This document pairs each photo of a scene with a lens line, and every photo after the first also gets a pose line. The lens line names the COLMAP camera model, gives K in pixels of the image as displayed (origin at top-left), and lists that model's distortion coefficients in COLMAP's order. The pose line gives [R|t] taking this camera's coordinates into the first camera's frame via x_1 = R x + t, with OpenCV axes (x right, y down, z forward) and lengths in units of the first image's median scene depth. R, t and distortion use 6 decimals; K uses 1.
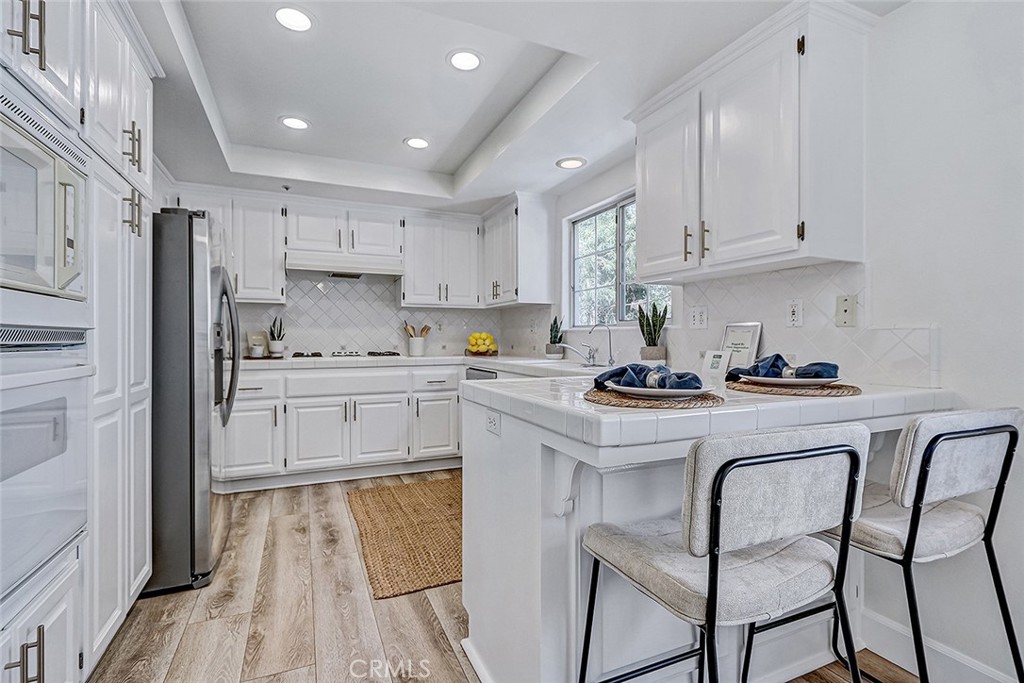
lens RADIAL K [[471.1, 0, 496.8], [0, 471.1, 336.6], [0, 0, 1]] dist [0.005024, -0.002673]
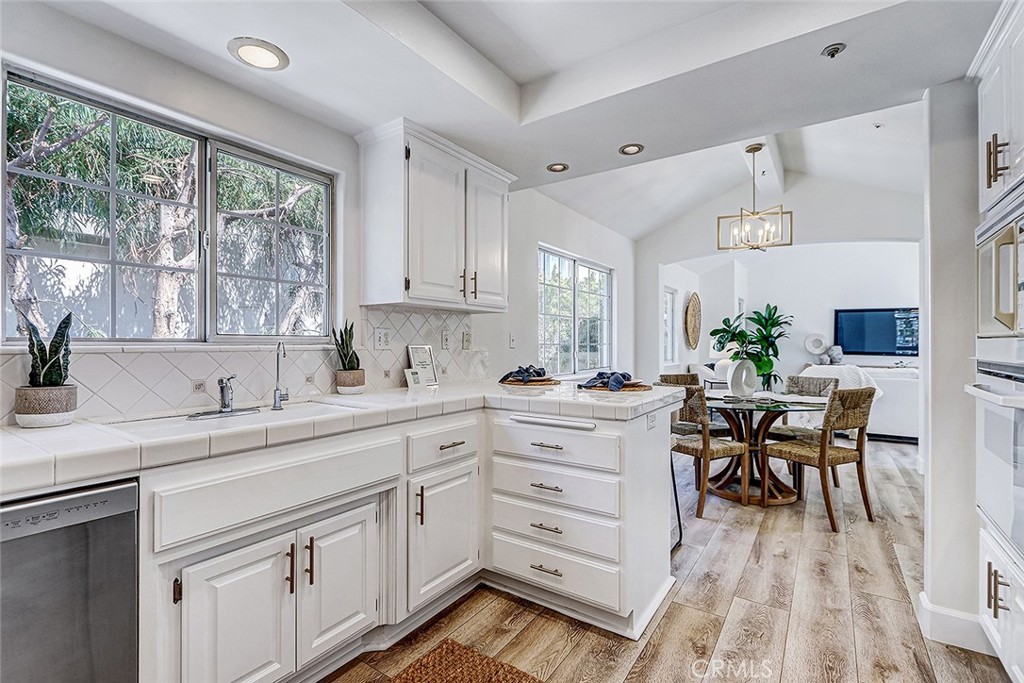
lens RADIAL K [[471.1, 0, 507.9], [0, 471.1, 340.5], [0, 0, 1]] dist [0.005024, -0.002673]
pose [[-0.547295, 0.008418, 0.836898, -0.382079], [0.000125, 0.999950, -0.009976, -0.016746], [-0.836940, -0.005355, -0.547268, 0.847889]]
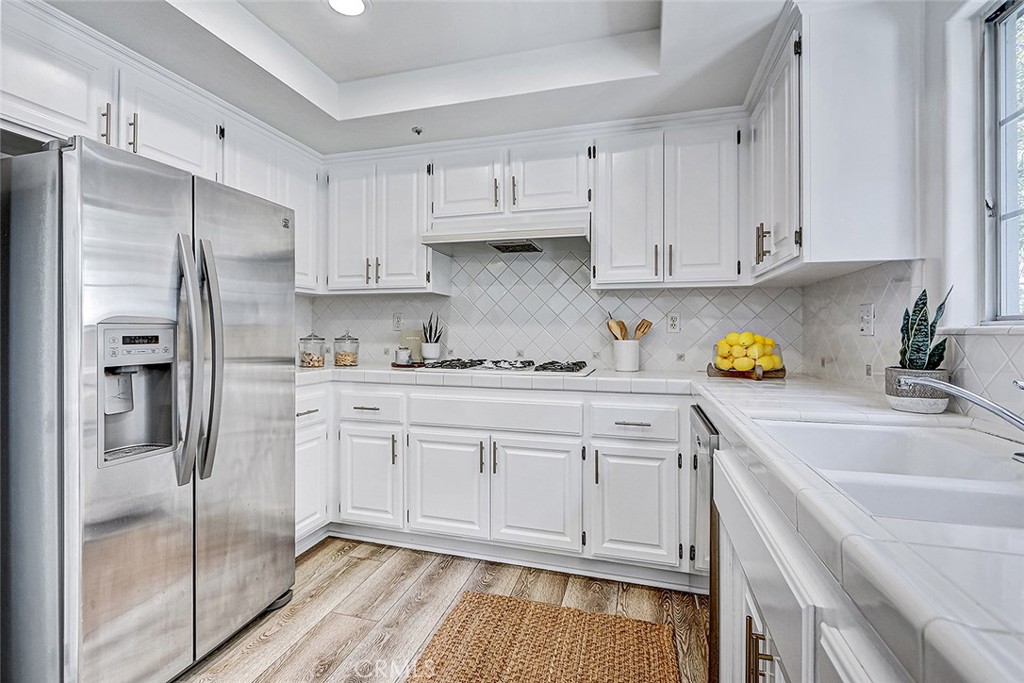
lens RADIAL K [[471.1, 0, 500.7], [0, 471.1, 326.4], [0, 0, 1]] dist [0.005024, -0.002673]
pose [[0.771613, -0.003498, -0.636083, 0.102985], [-0.002197, 0.999964, -0.008165, -0.011925], [0.636089, 0.007697, 0.771577, 0.502739]]
